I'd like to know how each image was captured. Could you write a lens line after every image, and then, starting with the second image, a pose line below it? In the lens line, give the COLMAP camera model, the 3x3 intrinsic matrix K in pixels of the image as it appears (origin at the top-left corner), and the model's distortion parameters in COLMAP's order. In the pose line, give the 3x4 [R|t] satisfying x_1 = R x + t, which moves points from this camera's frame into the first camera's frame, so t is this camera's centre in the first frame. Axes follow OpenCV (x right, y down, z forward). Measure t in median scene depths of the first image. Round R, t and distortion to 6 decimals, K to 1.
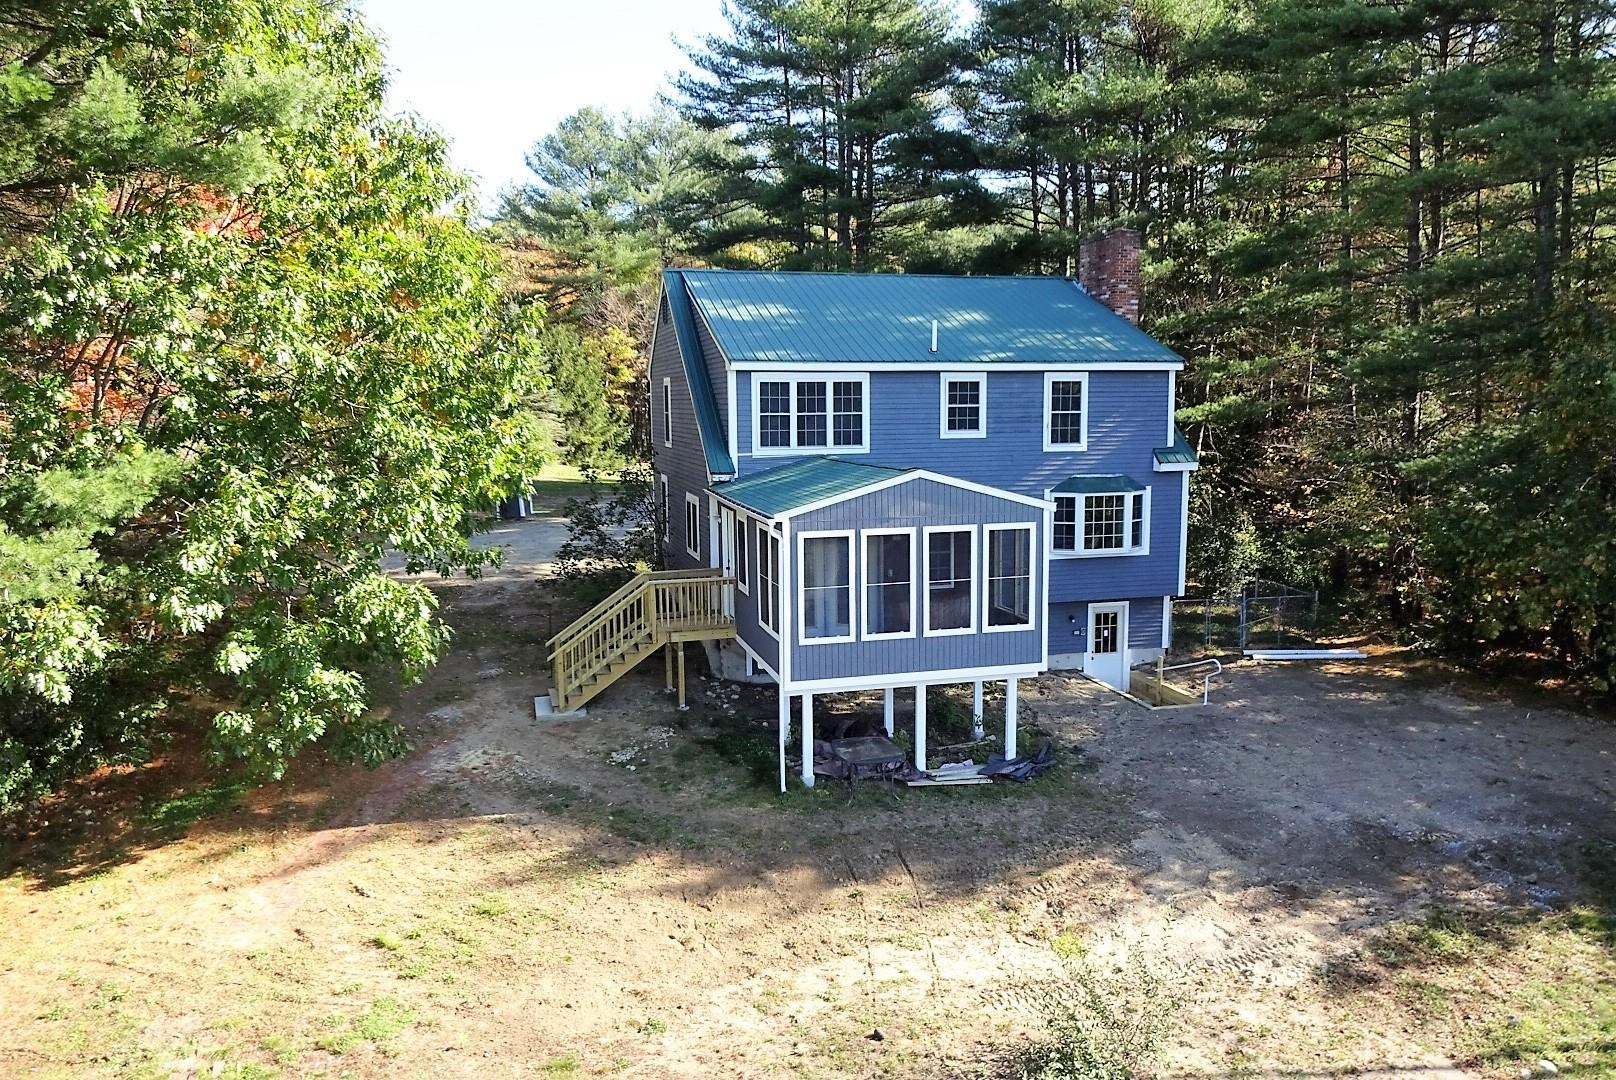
lens RADIAL K [[1262.4, 0, 808.0], [0, 1262.4, 540.0], [0, 0, 1]] dist [-0.003020, -0.003268]
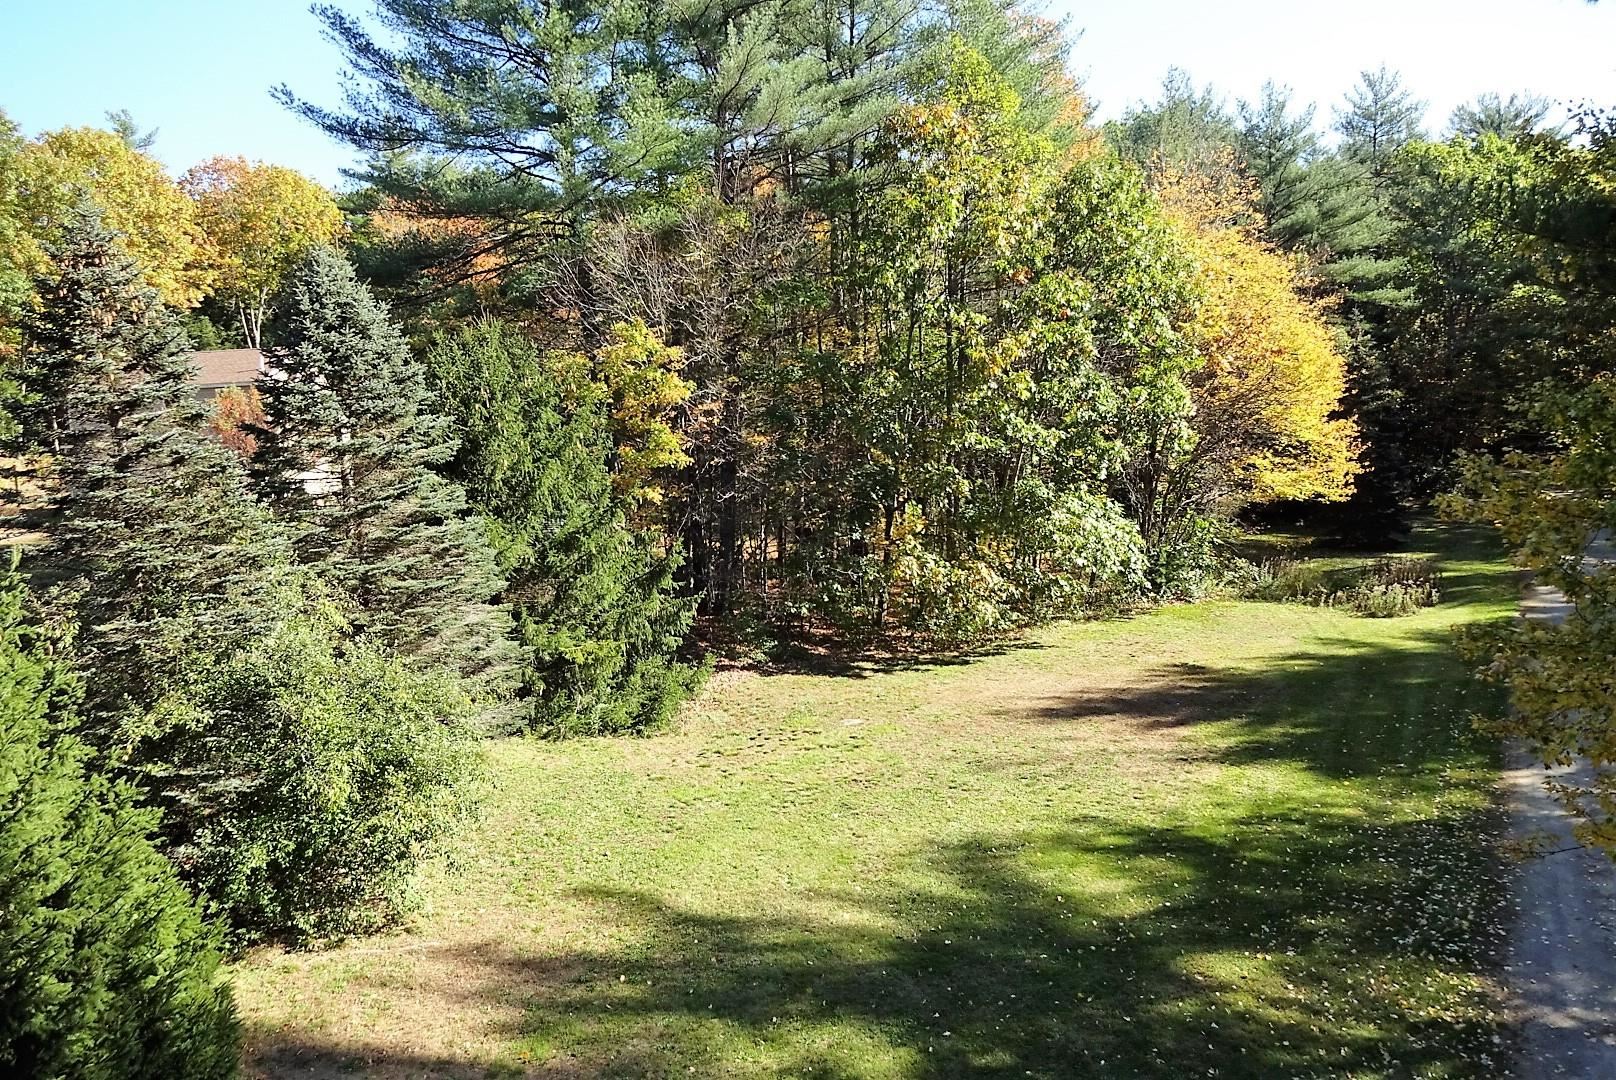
lens RADIAL K [[1262.4, 0, 808.0], [0, 1262.4, 540.0], [0, 0, 1]] dist [-0.003020, -0.003268]
pose [[0.997129, -0.045811, 0.060287, -0.129033], [0.046118, 0.998929, -0.003710, -0.101923], [-0.060052, 0.006480, 0.998174, 0.636535]]
